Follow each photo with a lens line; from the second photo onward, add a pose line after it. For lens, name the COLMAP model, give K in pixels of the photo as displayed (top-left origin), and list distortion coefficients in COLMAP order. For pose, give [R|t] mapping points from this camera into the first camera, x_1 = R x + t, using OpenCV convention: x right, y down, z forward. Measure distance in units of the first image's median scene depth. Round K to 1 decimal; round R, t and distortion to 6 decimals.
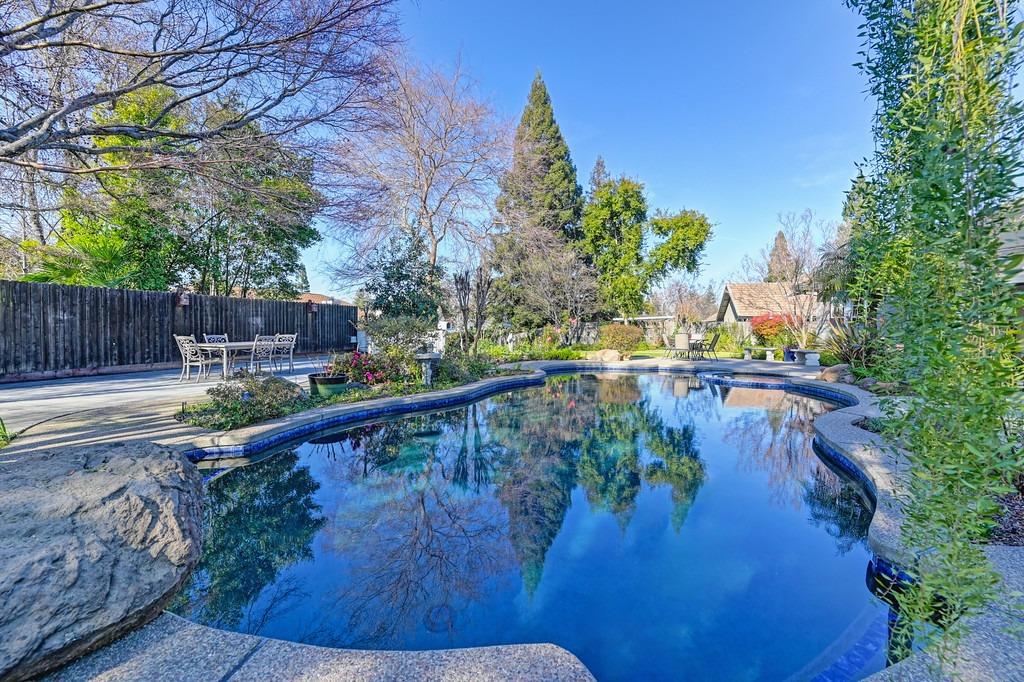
lens RADIAL K [[420.0, 0, 513.2], [0, 420.0, 345.5], [0, 0, 1]] dist [-0.013445, -0.000446]
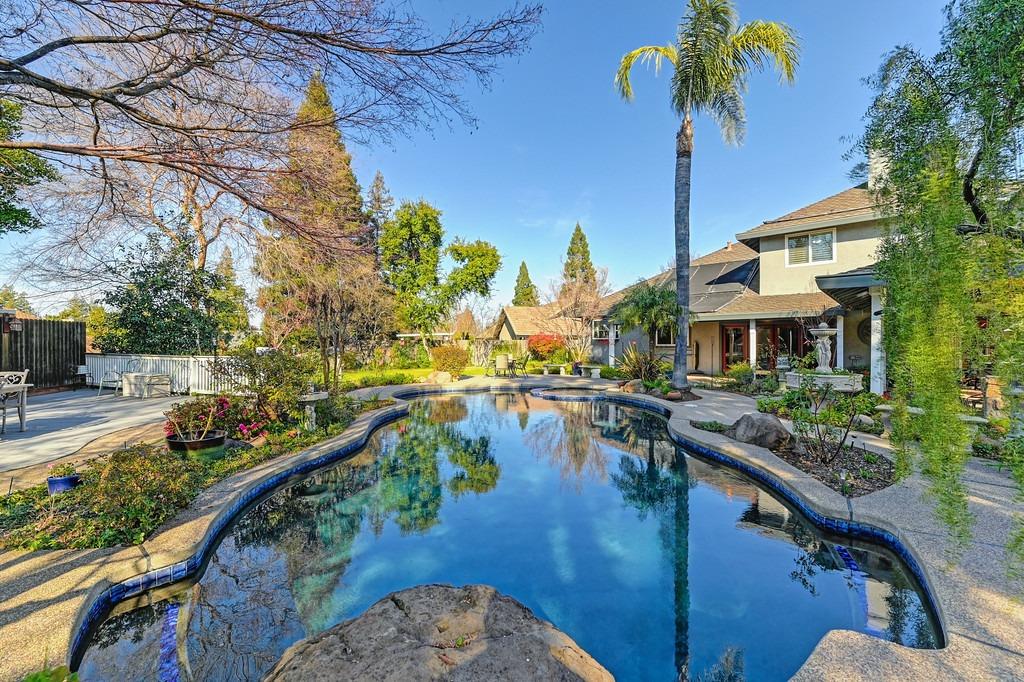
lens RADIAL K [[415.5, 0, 513.7], [0, 415.5, 345.4], [0, 0, 1]] dist [-0.010083, 0.000189]
pose [[0.850230, -0.007613, 0.526356, -0.091550], [0.024517, 0.999383, -0.025148, -0.014422], [-0.525840, 0.034286, 0.849892, 0.021186]]
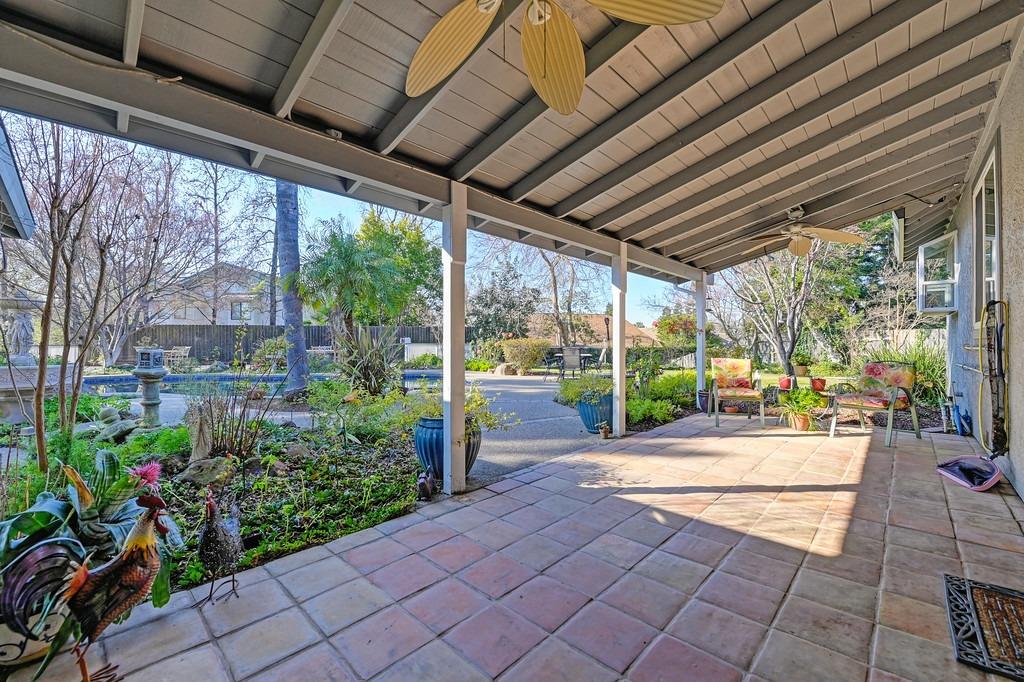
lens RADIAL K [[420.0, 0, 513.2], [0, 420.0, 345.5], [0, 0, 1]] dist [-0.013445, -0.000446]
pose [[0.540640, 0.000952, -0.841253, 0.652172], [-0.031984, 0.999300, -0.019424, -0.008281], [0.840646, 0.037408, 0.540292, 0.279976]]
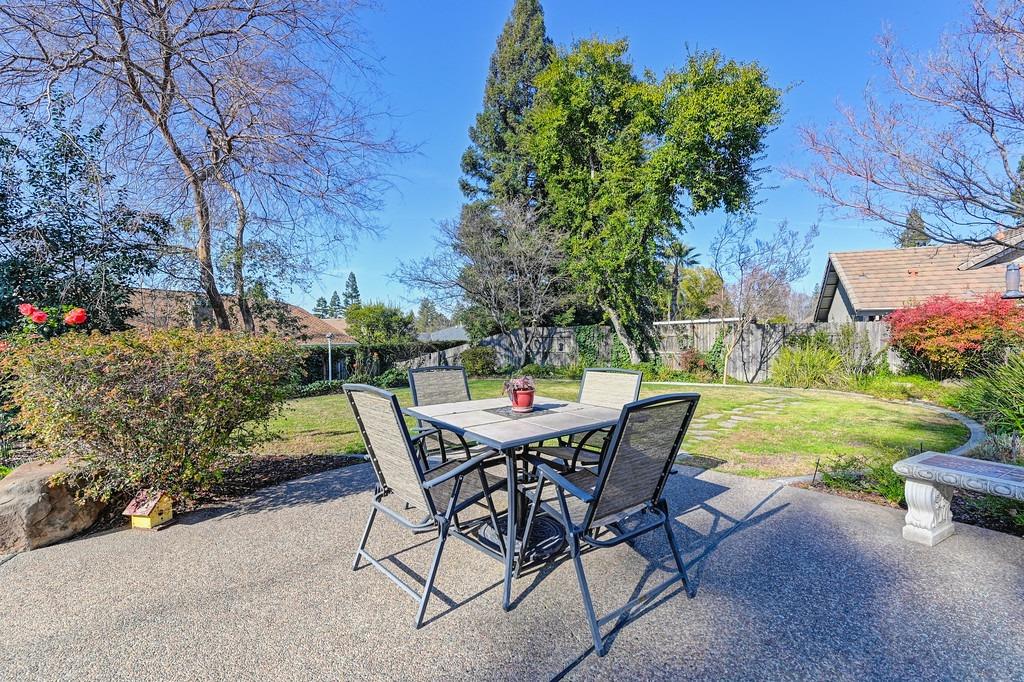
lens RADIAL K [[420.0, 0, 513.2], [0, 420.0, 345.5], [0, 0, 1]] dist [-0.013445, -0.000446]
pose [[0.980986, -0.004393, -0.194026, 0.277852], [0.000759, 0.999823, -0.018796, -0.024013], [0.194075, 0.018291, 0.980816, 0.518360]]
